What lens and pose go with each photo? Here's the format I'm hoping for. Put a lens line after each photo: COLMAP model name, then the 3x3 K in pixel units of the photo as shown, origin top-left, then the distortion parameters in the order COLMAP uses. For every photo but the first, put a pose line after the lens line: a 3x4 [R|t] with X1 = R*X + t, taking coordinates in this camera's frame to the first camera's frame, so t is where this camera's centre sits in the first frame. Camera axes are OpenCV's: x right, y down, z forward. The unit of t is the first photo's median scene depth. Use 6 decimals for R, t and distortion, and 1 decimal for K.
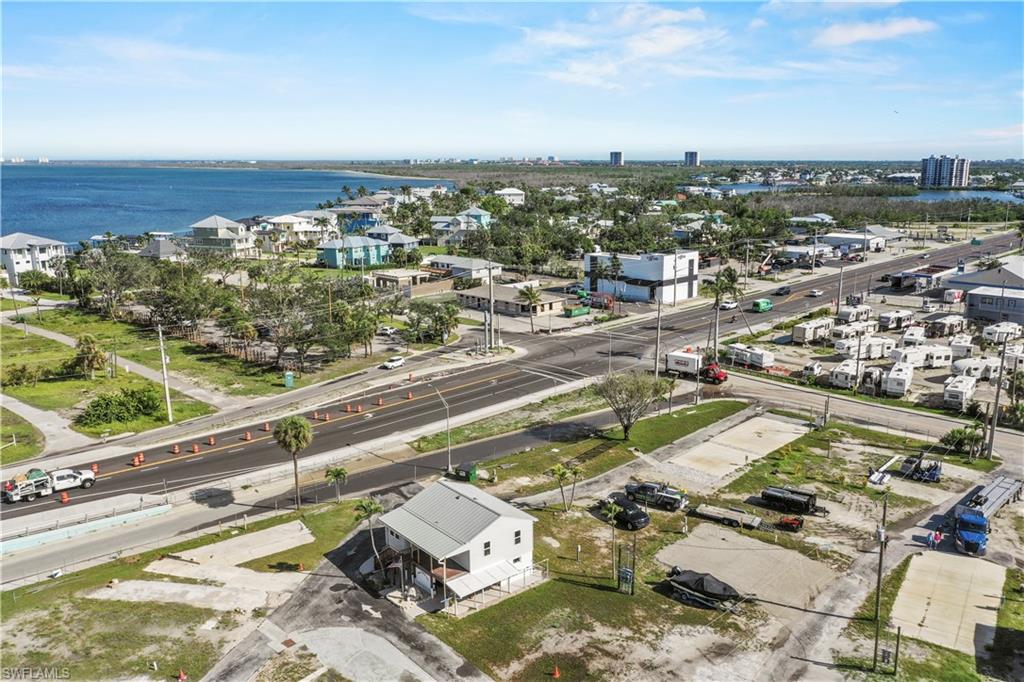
lens RADIAL K [[809.0, 0, 527.2], [0, 809.0, 342.2], [0, 0, 1]] dist [0.000804, -0.000086]
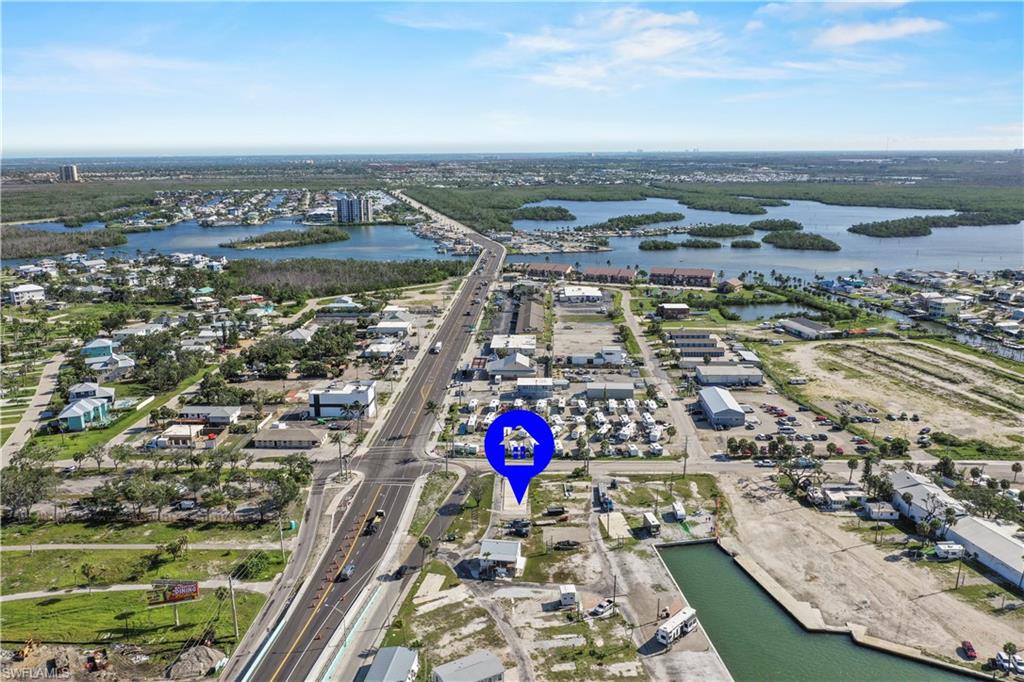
lens RADIAL K [[810.1, 0, 512.0], [0, 810.1, 341.0], [0, 0, 1]] dist [0.002229, -0.000463]
pose [[0.752247, -0.157587, 0.639759, -1.366420], [0.154805, 0.986068, 0.060867, -0.534364], [-0.640438, 0.053251, 0.766162, -1.026416]]
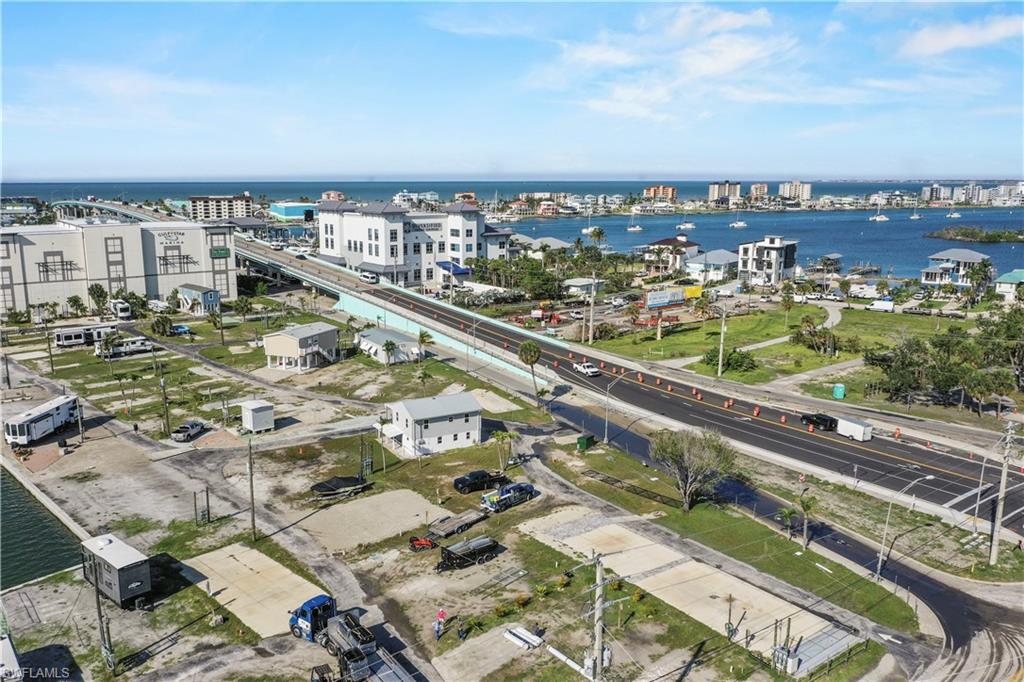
lens RADIAL K [[810.1, 0, 512.0], [0, 810.1, 341.0], [0, 0, 1]] dist [0.002229, -0.000463]
pose [[-0.177798, 0.194477, -0.964659, 0.972668], [-0.216692, 0.948479, 0.231155, -0.207673], [0.959913, 0.250133, -0.126496, 0.946348]]
